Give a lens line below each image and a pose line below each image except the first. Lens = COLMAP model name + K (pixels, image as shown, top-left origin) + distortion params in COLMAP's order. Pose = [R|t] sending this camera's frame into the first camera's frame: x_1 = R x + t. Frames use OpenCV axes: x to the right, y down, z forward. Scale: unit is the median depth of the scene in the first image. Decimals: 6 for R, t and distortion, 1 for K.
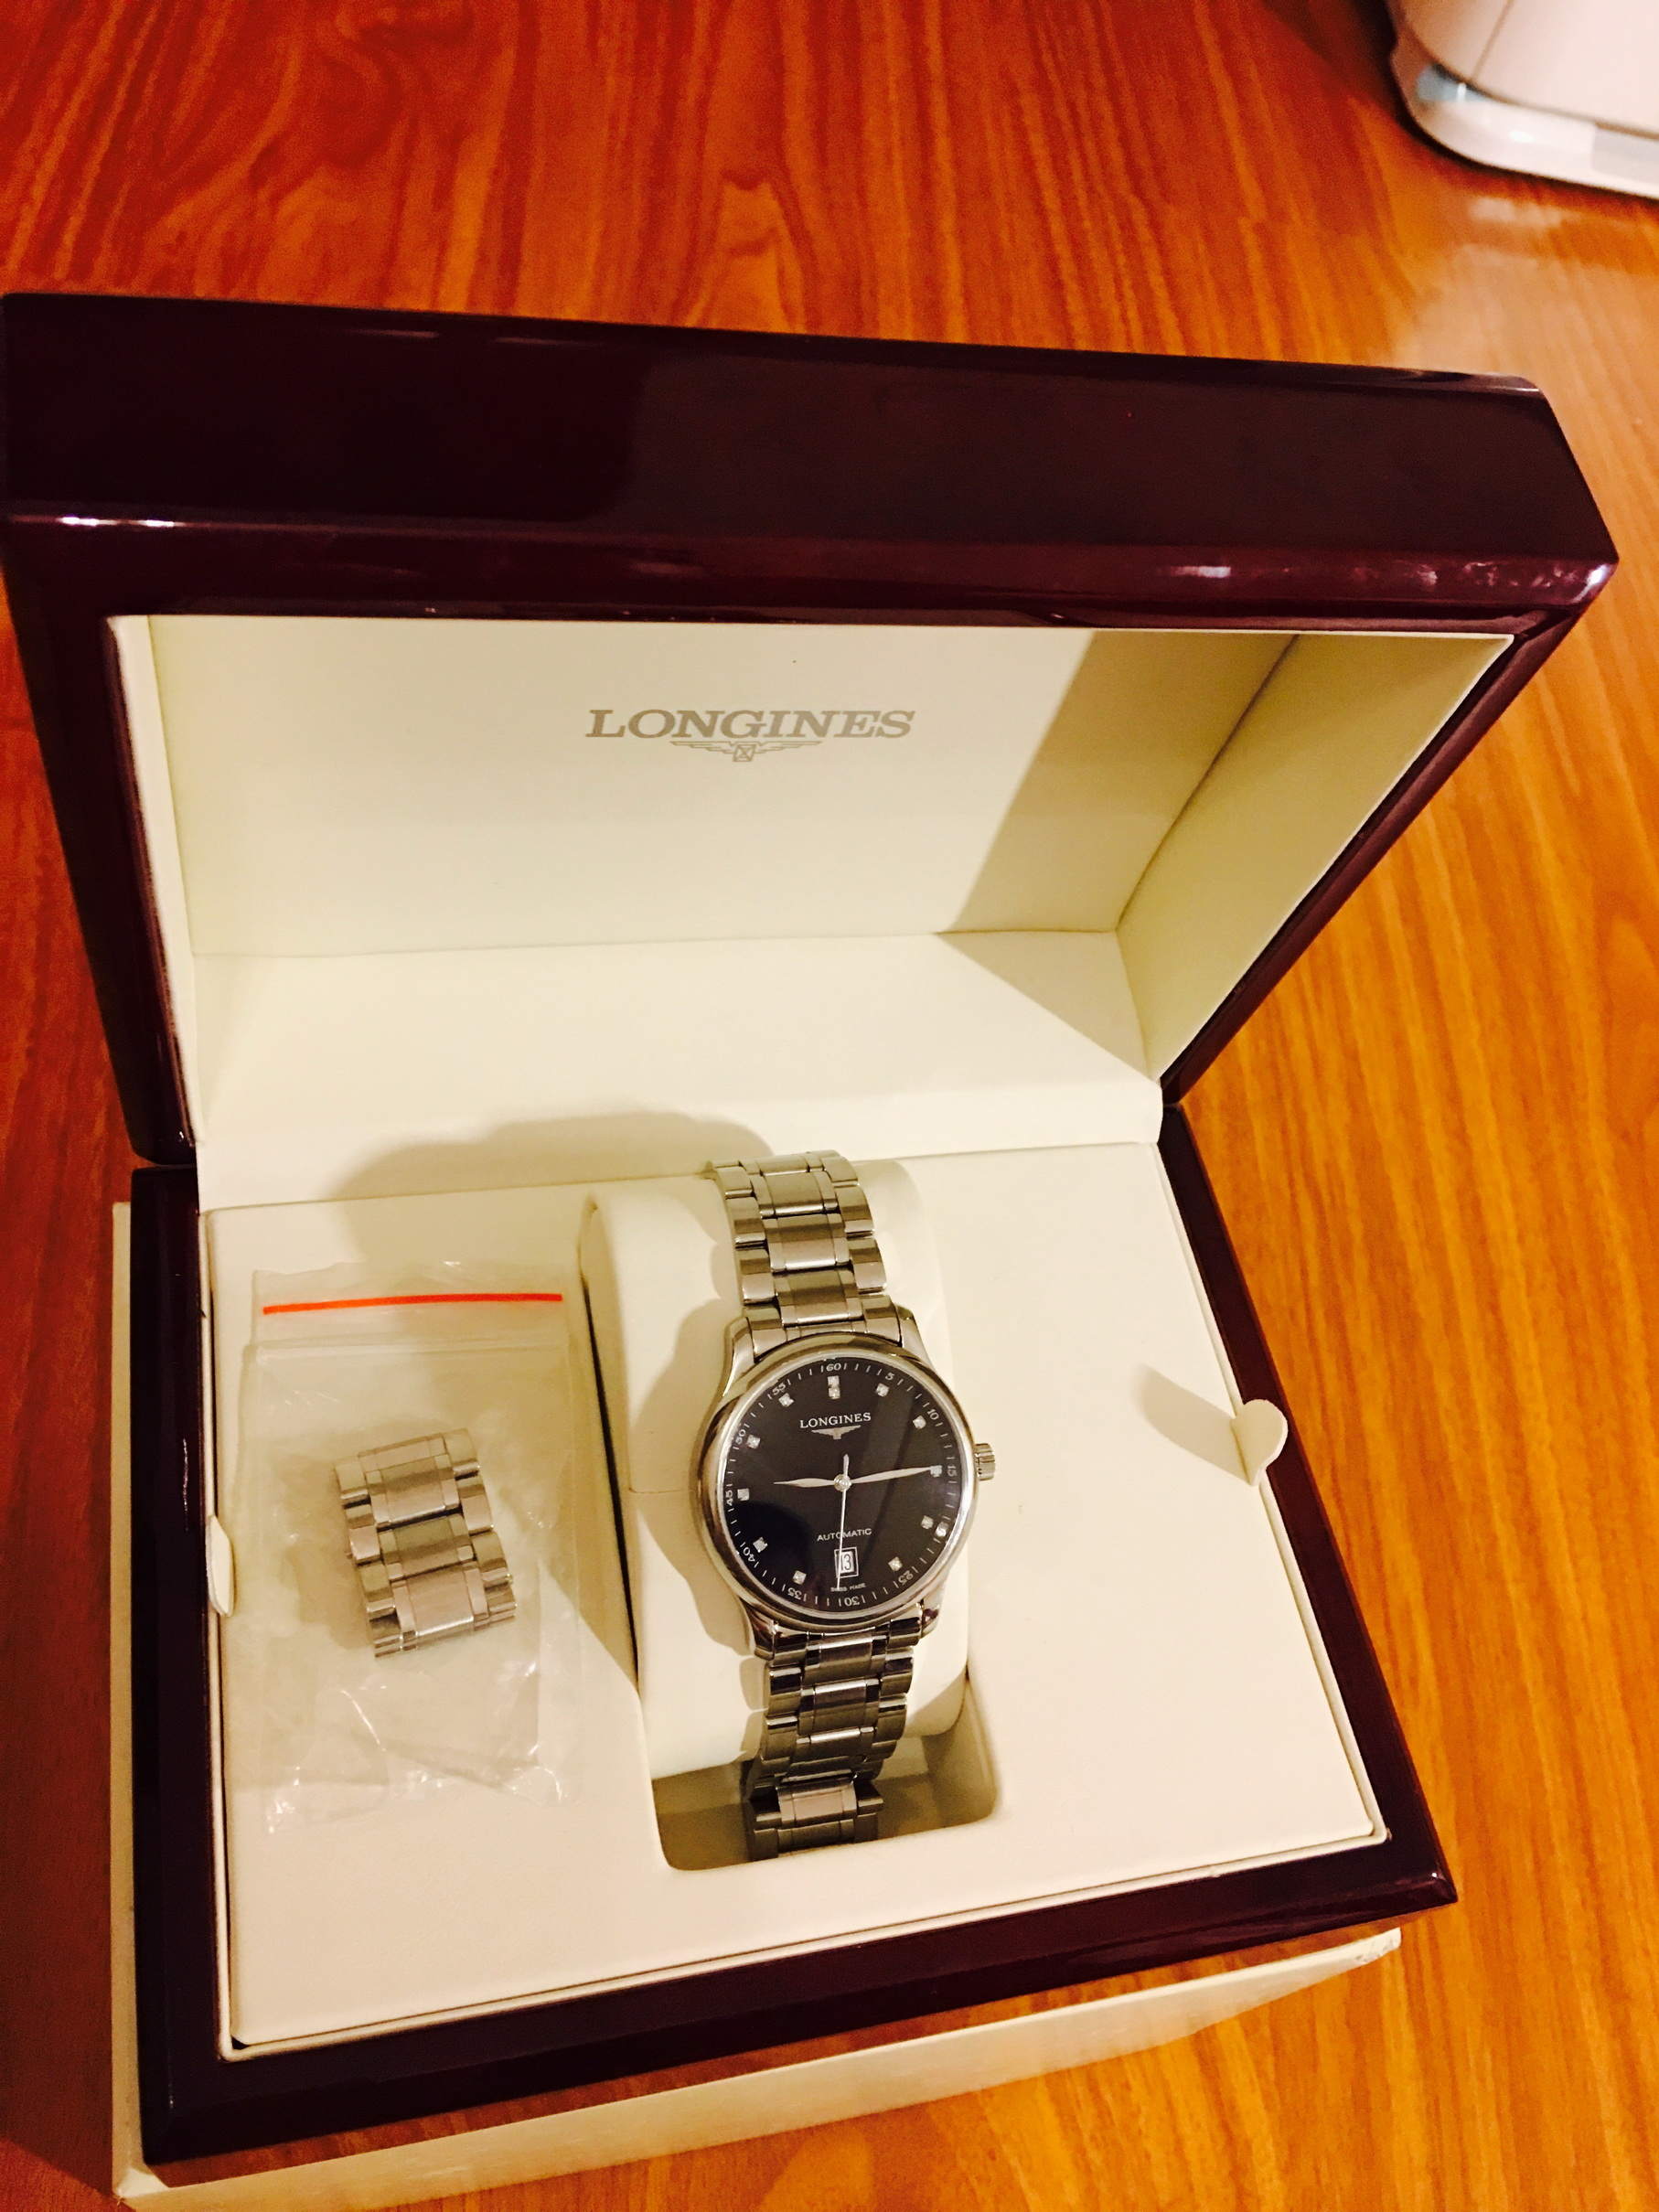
lens RADIAL K [[1769.9, 0, 835.5], [0, 1769.9, 1088.6], [0, 0, 1]] dist [0.075318, -0.122078]
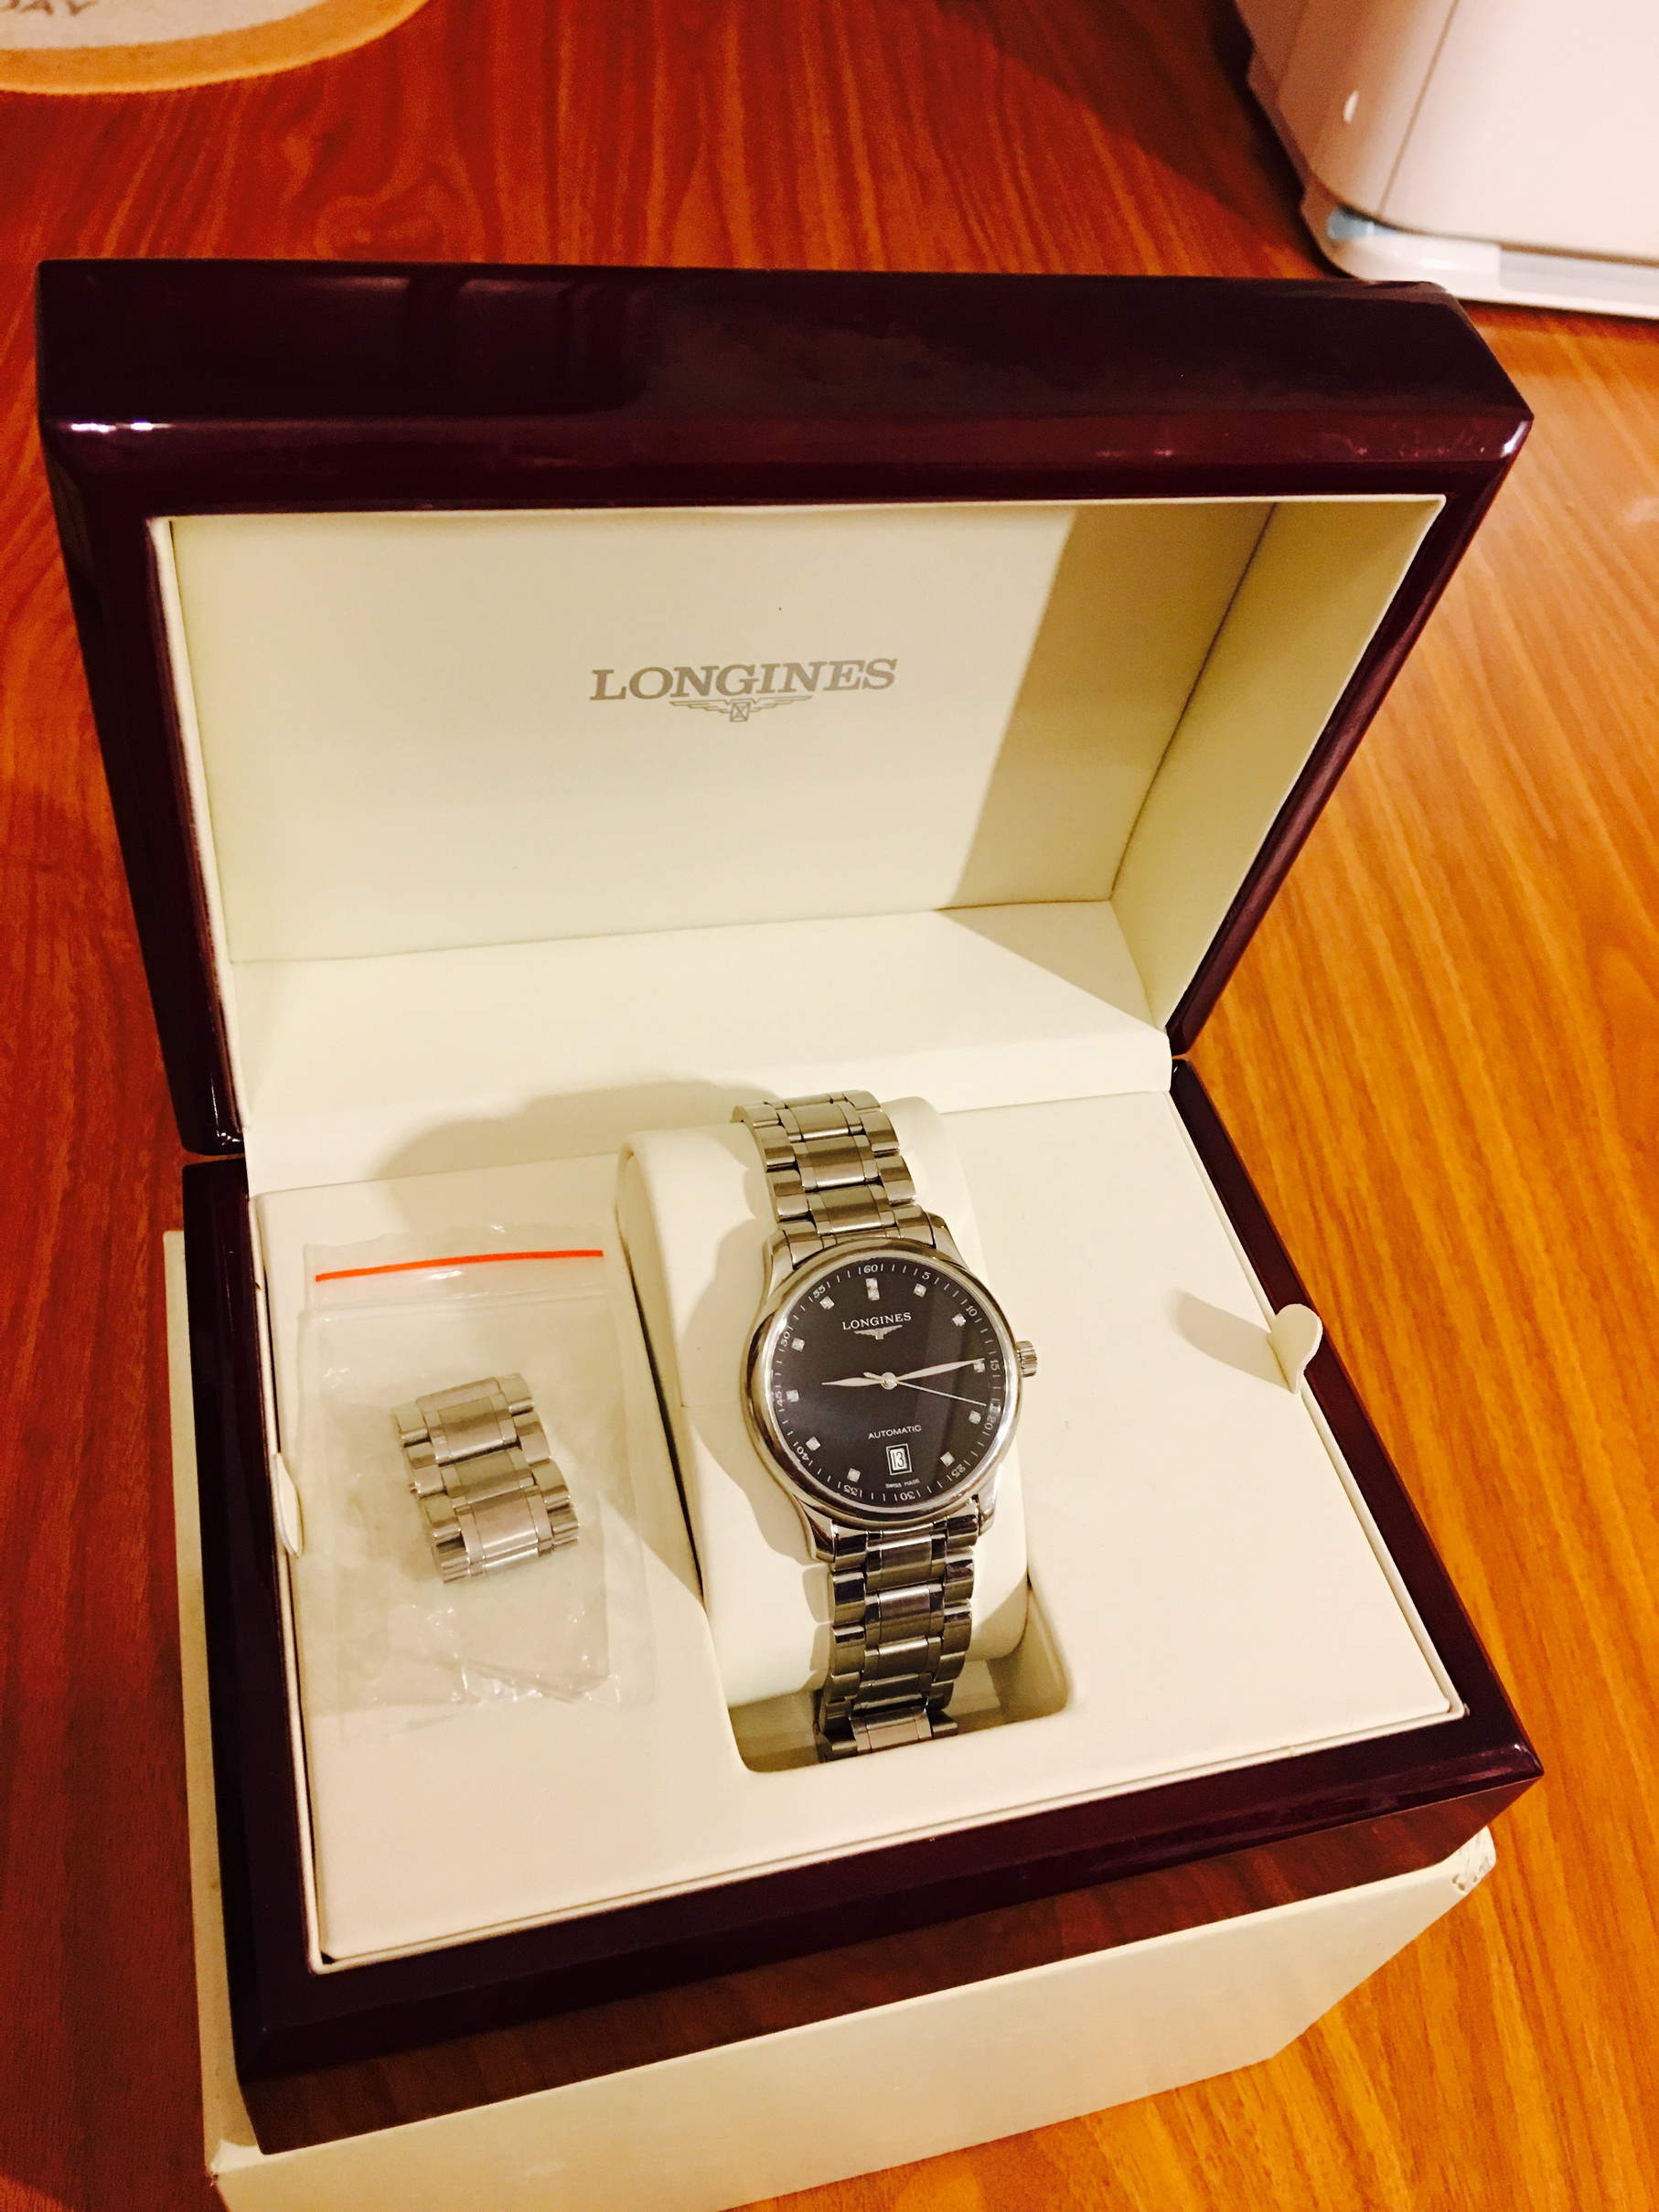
lens RADIAL K [[1769.9, 0, 833.9], [0, 1769.9, 1115.0], [0, 0, 1]] dist [0.075318, -0.122078]
pose [[0.996687, -0.080994, -0.007475, -0.006463], [0.079743, 0.991116, -0.106444, 0.153163], [0.016030, 0.105495, 0.994291, -0.027079]]
